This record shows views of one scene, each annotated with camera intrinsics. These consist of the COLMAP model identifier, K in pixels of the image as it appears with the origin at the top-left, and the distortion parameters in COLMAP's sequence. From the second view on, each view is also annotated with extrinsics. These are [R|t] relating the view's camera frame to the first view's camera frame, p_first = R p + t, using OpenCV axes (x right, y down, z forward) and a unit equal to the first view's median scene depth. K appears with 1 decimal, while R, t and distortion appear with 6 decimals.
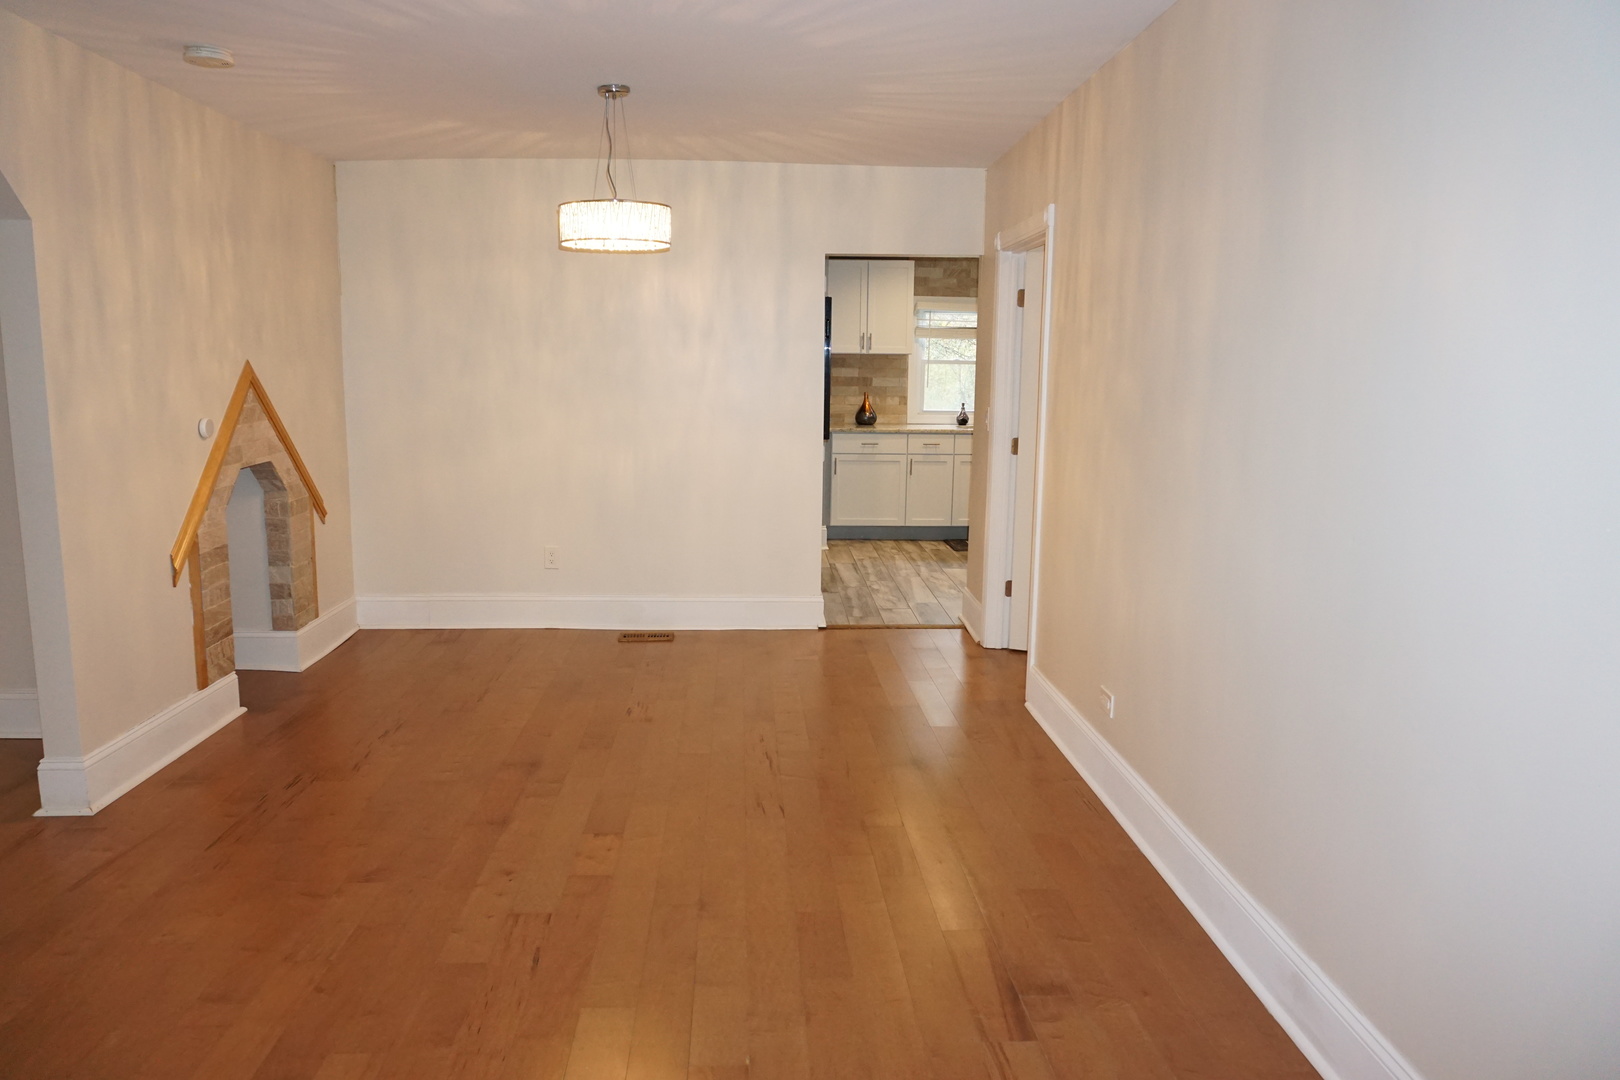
lens RADIAL K [[1076.2, 0, 800.3], [0, 1076.2, 545.6], [0, 0, 1]] dist [-0.048519, 0.032269]
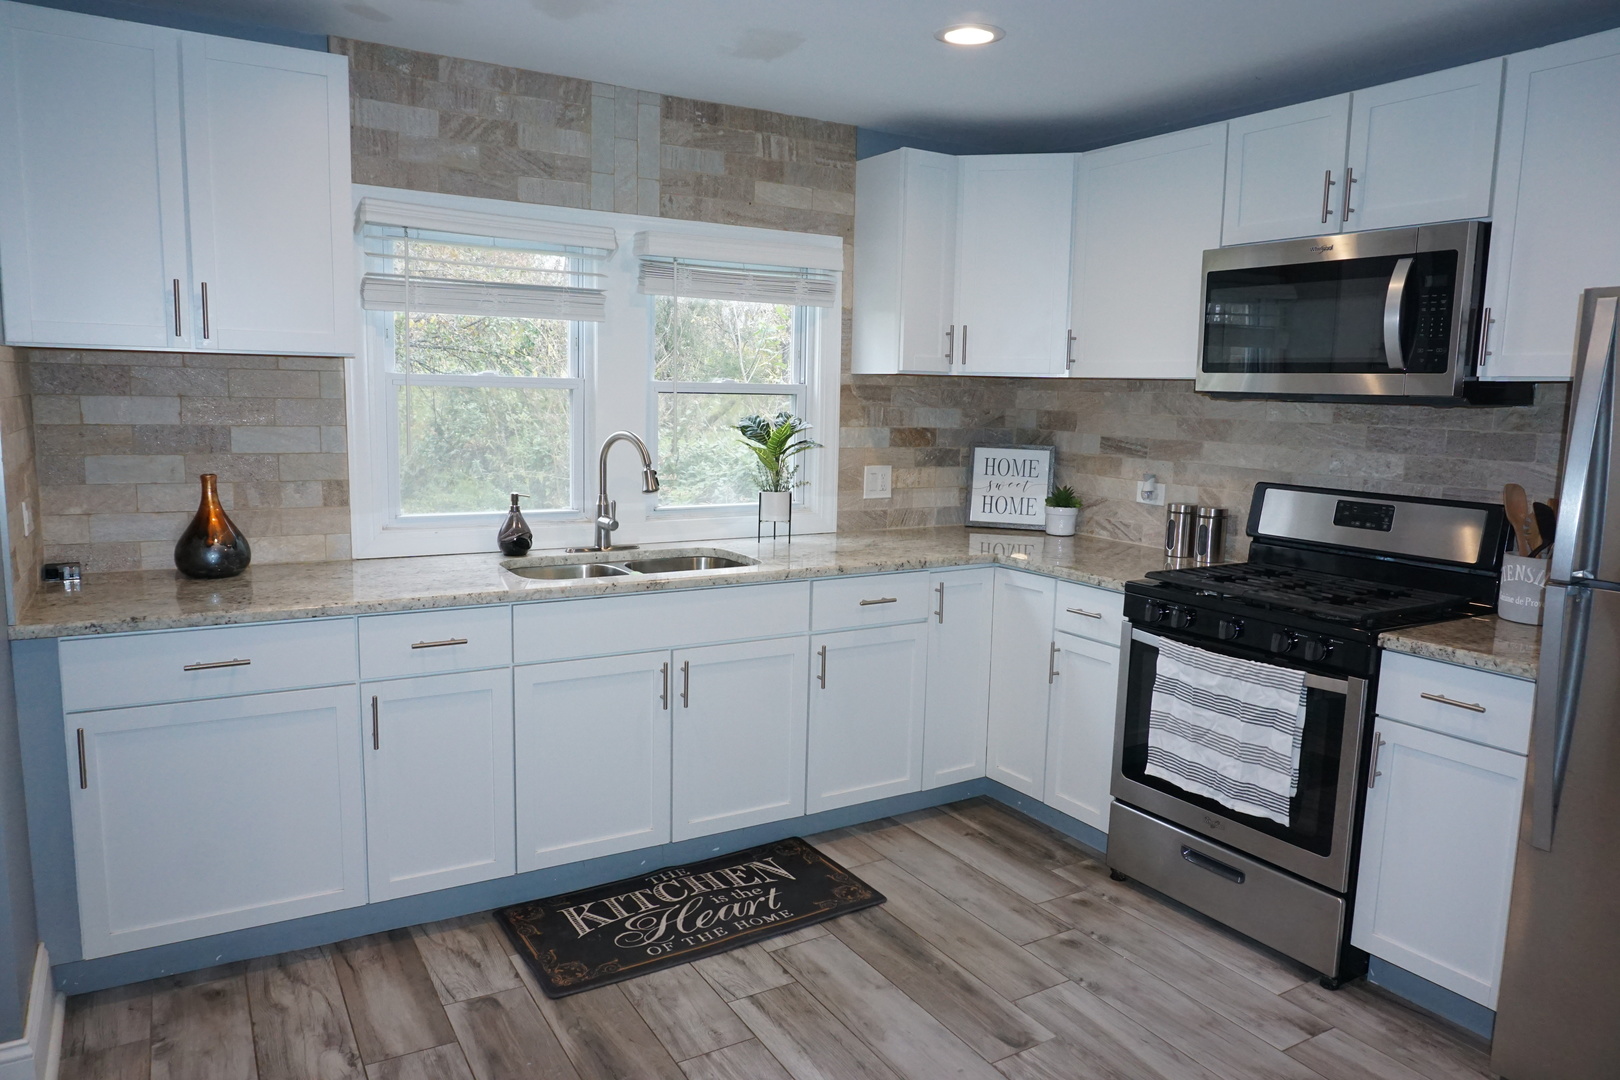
lens RADIAL K [[1076.2, 0, 803.6], [0, 1076.2, 543.3], [0, 0, 1]] dist [-0.048519, 0.032269]
pose [[0.880296, -0.055836, 0.471128, 0.123004], [0.068783, 0.997579, -0.010292, -0.196858], [-0.469412, 0.041465, 0.882005, 1.183088]]
